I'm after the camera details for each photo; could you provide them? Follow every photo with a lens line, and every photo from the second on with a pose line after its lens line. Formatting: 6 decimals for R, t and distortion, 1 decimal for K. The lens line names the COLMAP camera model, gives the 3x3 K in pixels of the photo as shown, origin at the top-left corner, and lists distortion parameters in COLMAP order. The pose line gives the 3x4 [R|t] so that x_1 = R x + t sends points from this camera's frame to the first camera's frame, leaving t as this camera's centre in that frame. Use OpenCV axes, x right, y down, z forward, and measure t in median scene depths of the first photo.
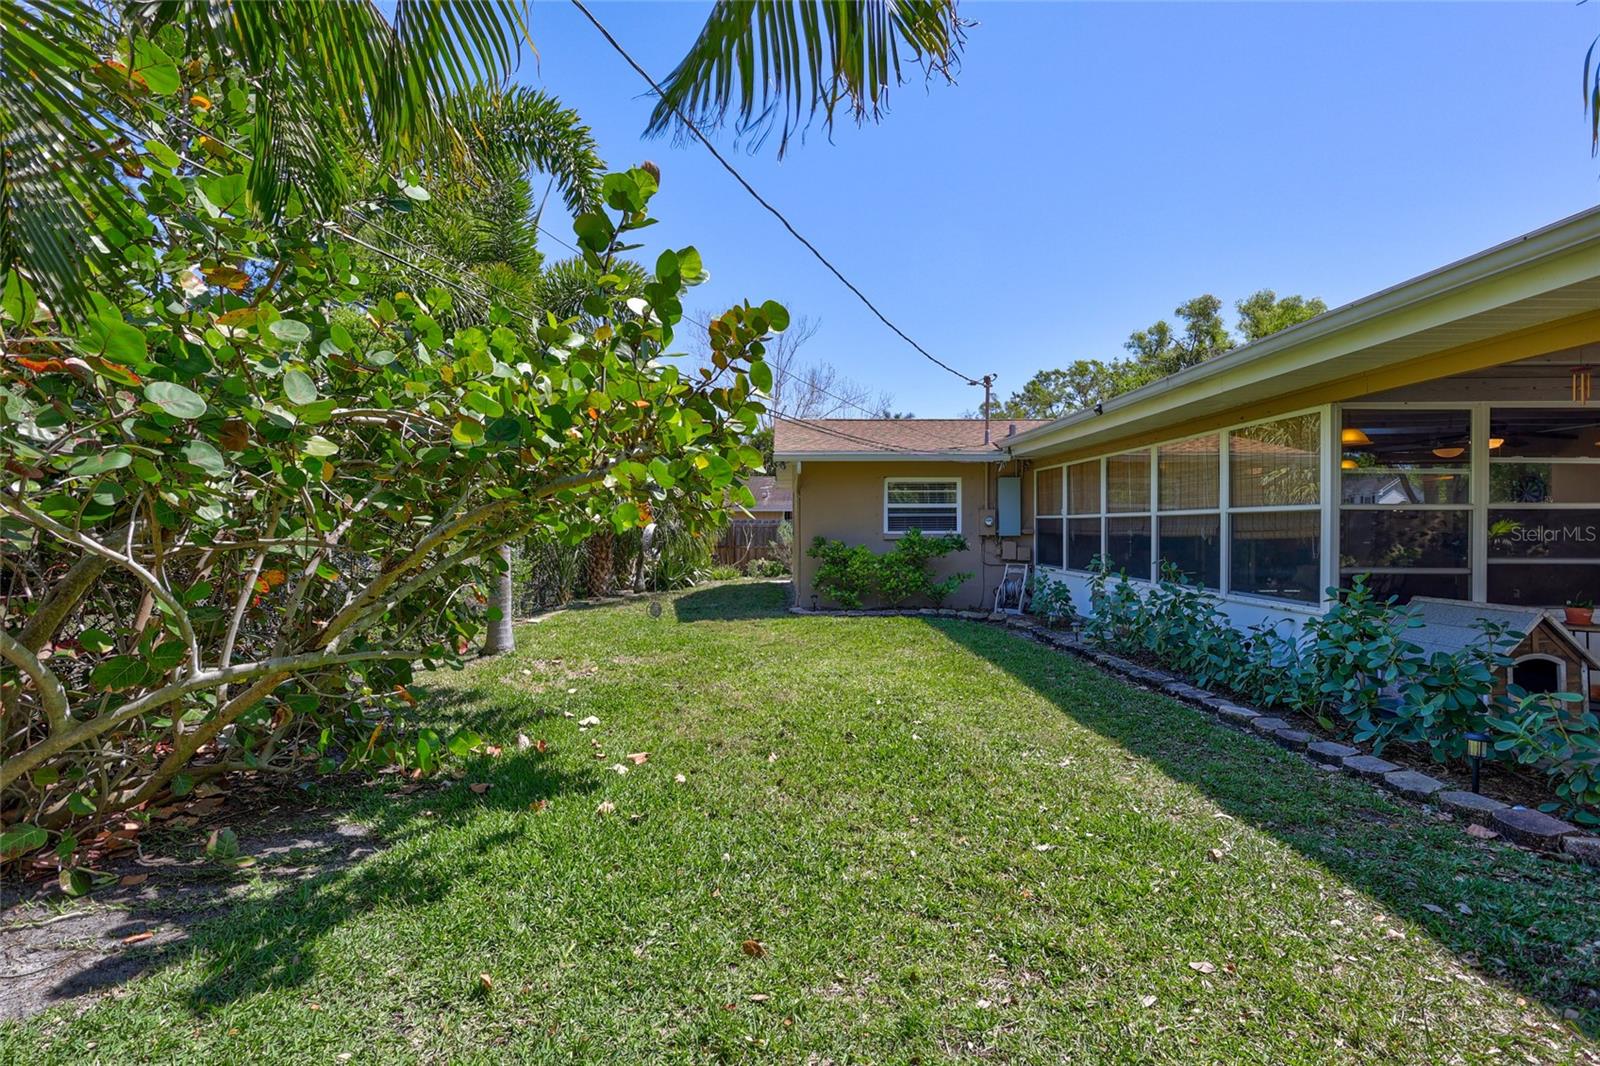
lens RADIAL K [[728.9, 0, 803.1], [0, 728.9, 537.2], [0, 0, 1]] dist [0.003700, -0.001108]
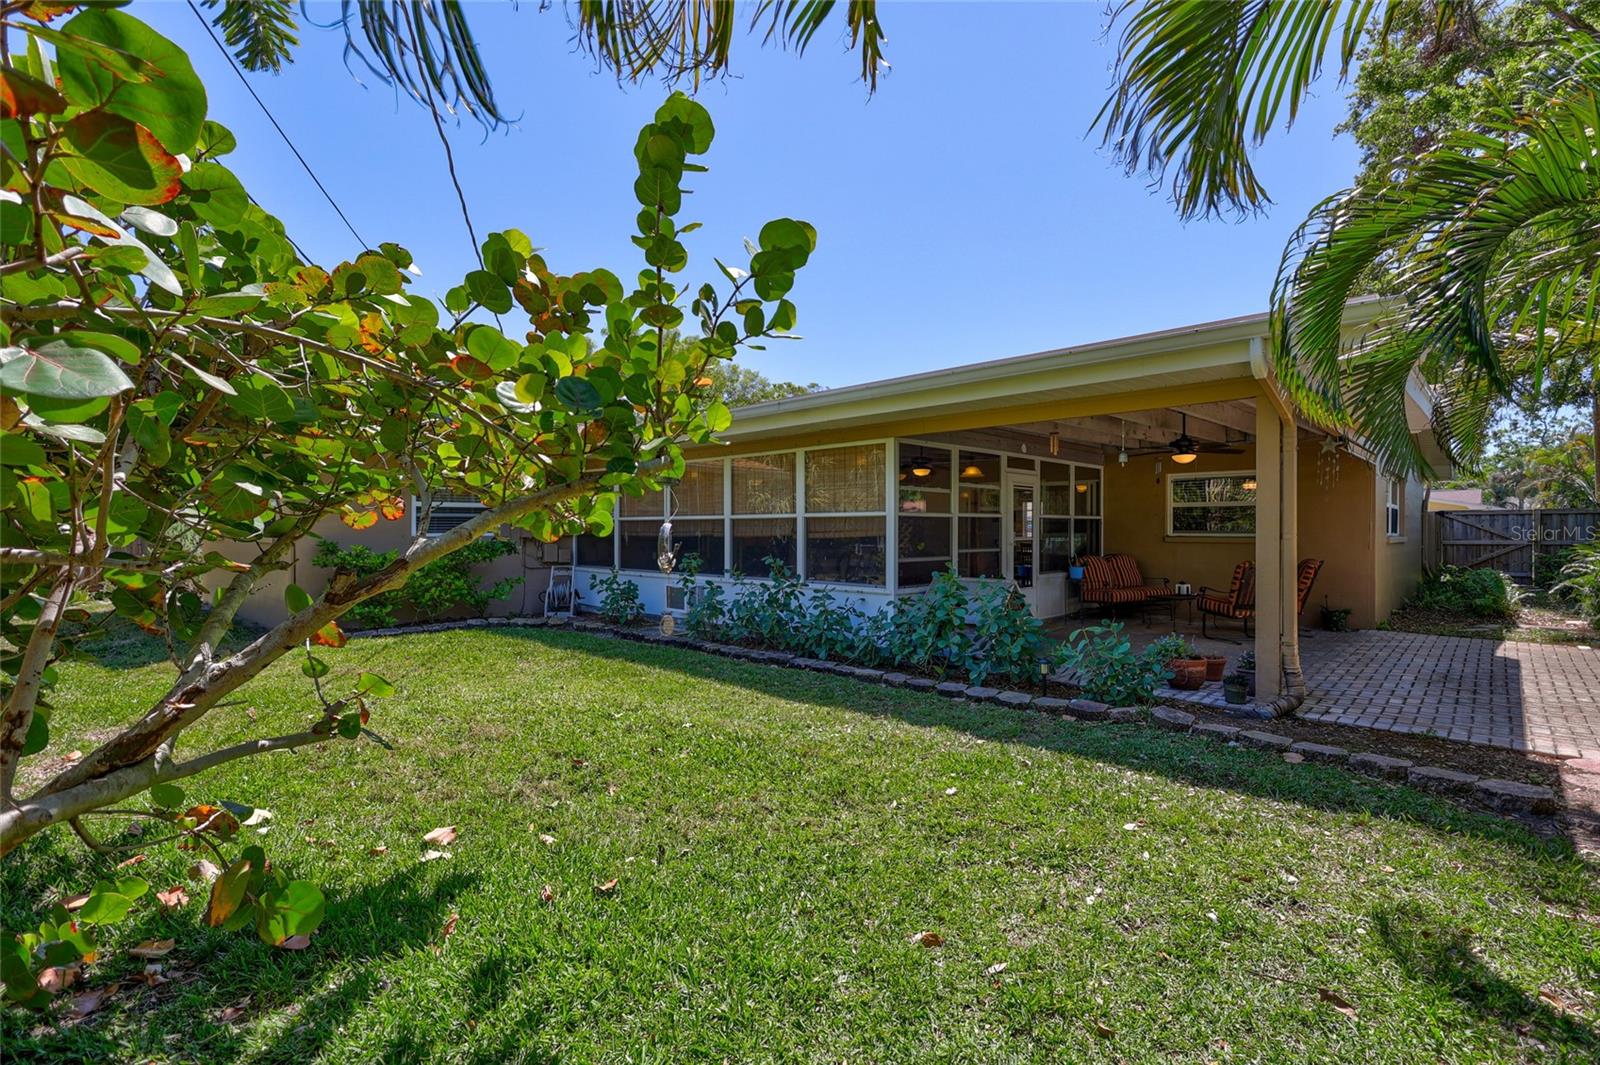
lens RADIAL K [[728.9, 0, 803.1], [0, 728.9, 536.7], [0, 0, 1]] dist [0.003700, -0.001108]
pose [[0.714382, -0.004568, 0.699741, -0.357344], [0.007395, 0.999972, -0.001021, 0.001135], [-0.699717, 0.005904, 0.714396, 0.156057]]
